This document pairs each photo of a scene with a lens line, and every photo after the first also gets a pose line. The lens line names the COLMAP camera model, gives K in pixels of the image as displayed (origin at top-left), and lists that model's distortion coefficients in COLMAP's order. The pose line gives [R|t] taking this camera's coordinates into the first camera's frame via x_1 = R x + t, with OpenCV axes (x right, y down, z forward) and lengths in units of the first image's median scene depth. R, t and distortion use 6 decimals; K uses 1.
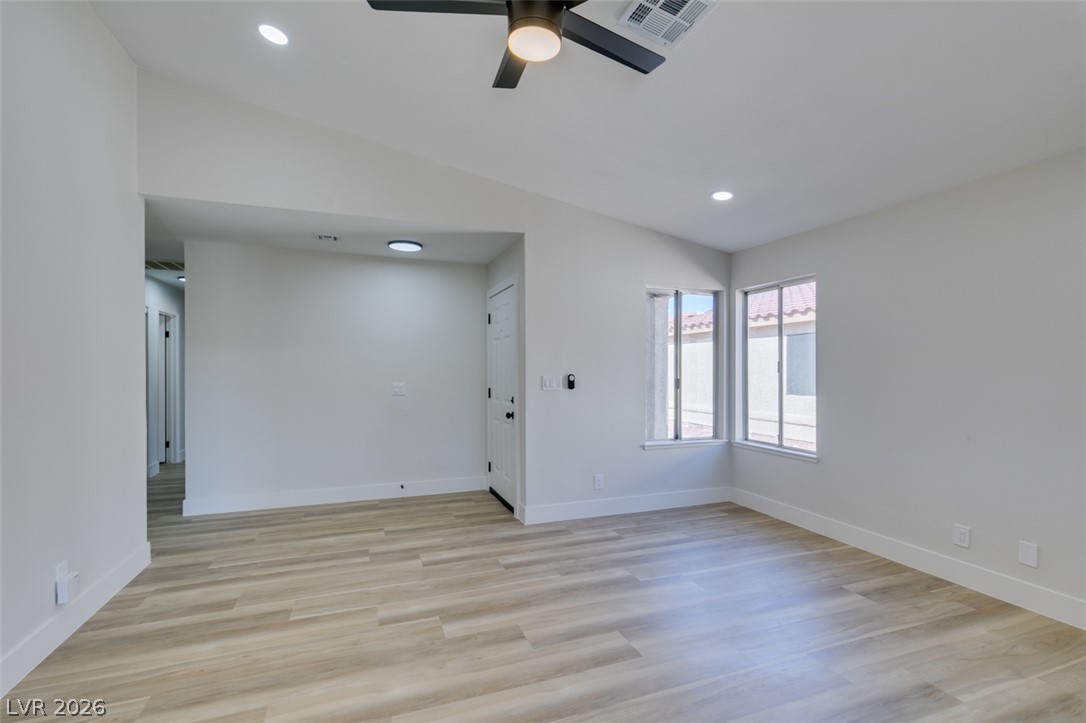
lens RADIAL K [[488.4, 0, 541.6], [0, 488.4, 372.0], [0, 0, 1]] dist [0.005693, -0.000629]
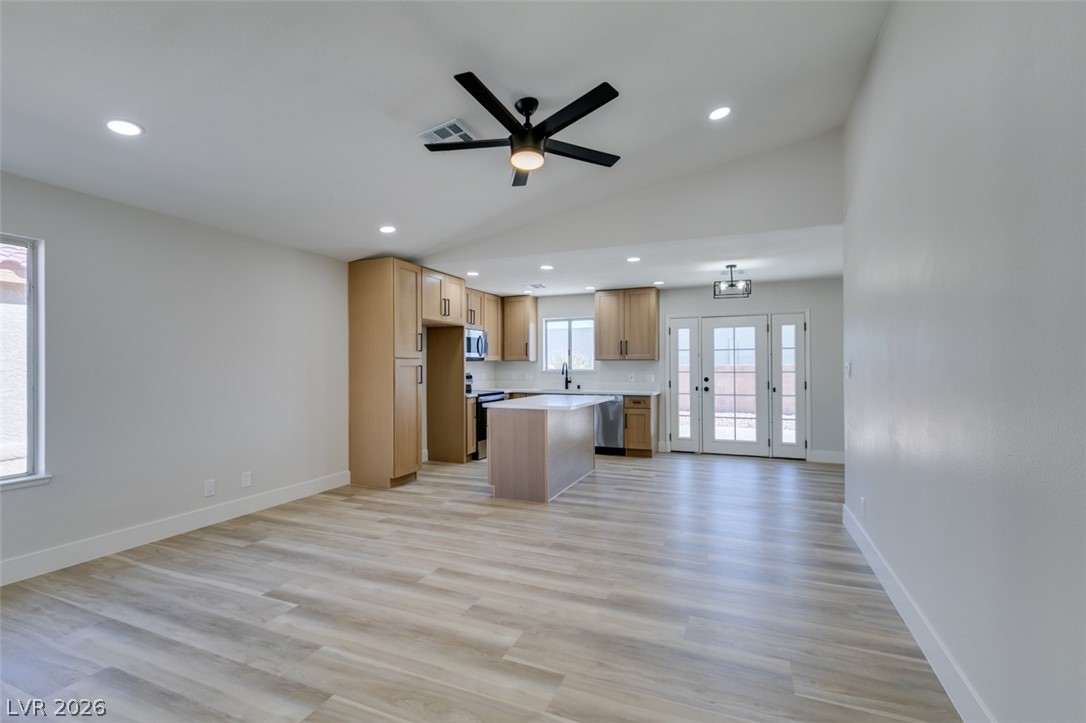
lens RADIAL K [[485.9, 0, 540.5], [0, 485.9, 363.0], [0, 0, 1]] dist [0.003895, -0.001186]
pose [[-0.722933, 0.003737, 0.690908, -0.594071], [0.004569, 0.999989, -0.000628, -0.002716], [-0.690903, 0.002703, -0.722943, 1.106825]]
